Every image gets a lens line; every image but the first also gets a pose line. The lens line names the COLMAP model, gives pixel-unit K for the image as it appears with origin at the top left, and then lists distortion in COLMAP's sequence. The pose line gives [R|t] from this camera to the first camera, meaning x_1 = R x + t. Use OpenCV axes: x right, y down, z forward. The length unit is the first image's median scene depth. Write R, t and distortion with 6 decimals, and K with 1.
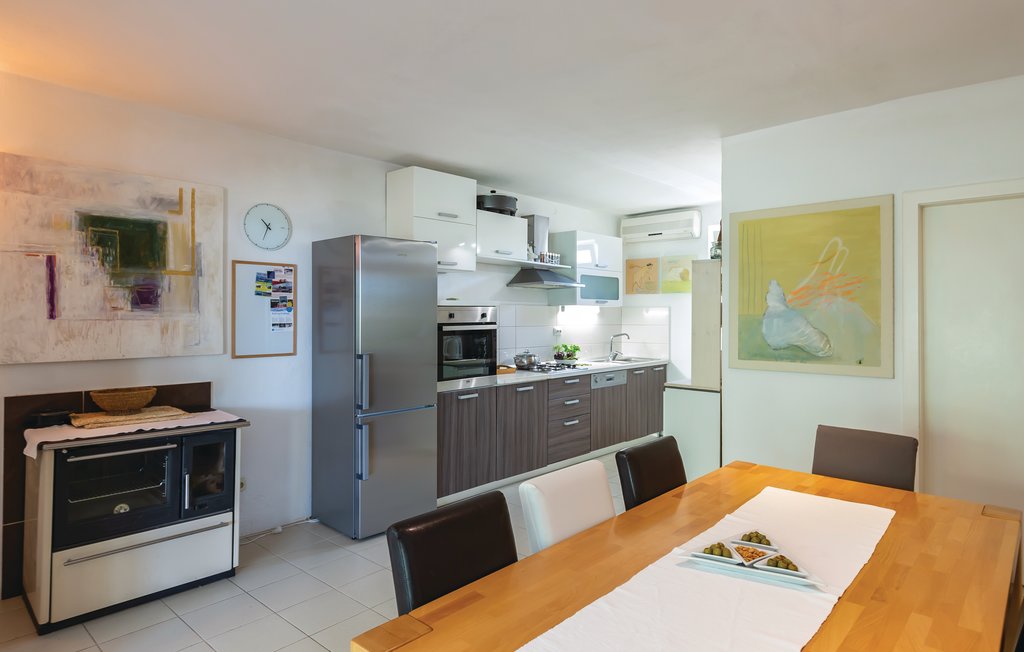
lens RADIAL K [[585.9, 0, 511.8], [0, 585.9, 311.4], [0, 0, 1]] dist [0.000591, 0.000221]
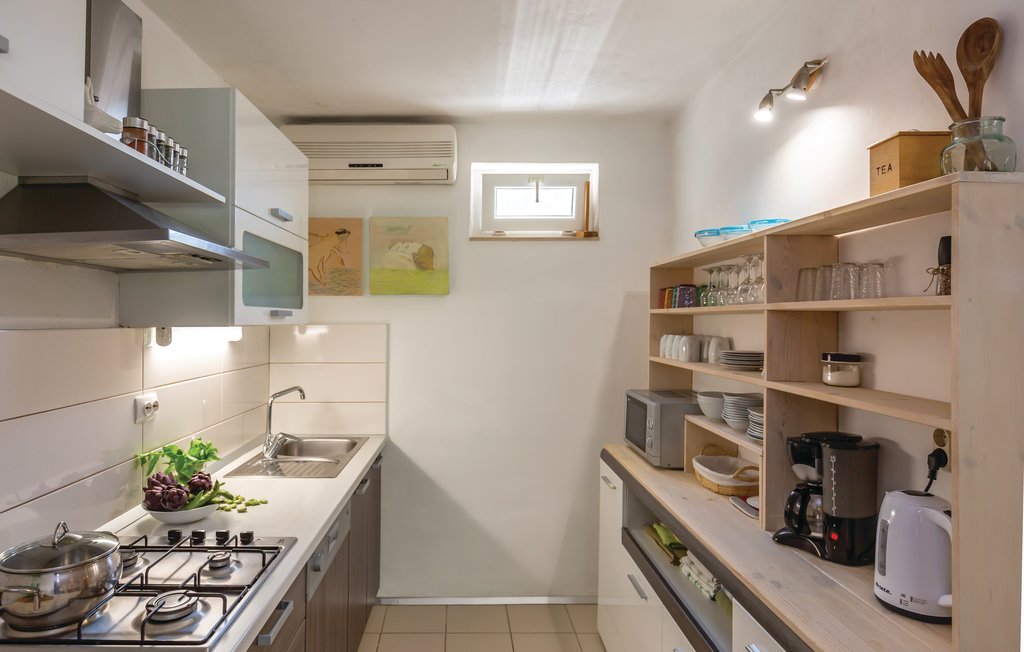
lens RADIAL K [[602.6, 0, 511.2], [0, 602.6, 314.6], [0, 0, 1]] dist [-0.049616, -0.000233]
pose [[0.689624, -0.000912, 0.724167, -0.017038], [0.001976, 0.999998, -0.000622, -0.015762], [-0.724165, 0.001860, 0.689624, 0.637251]]
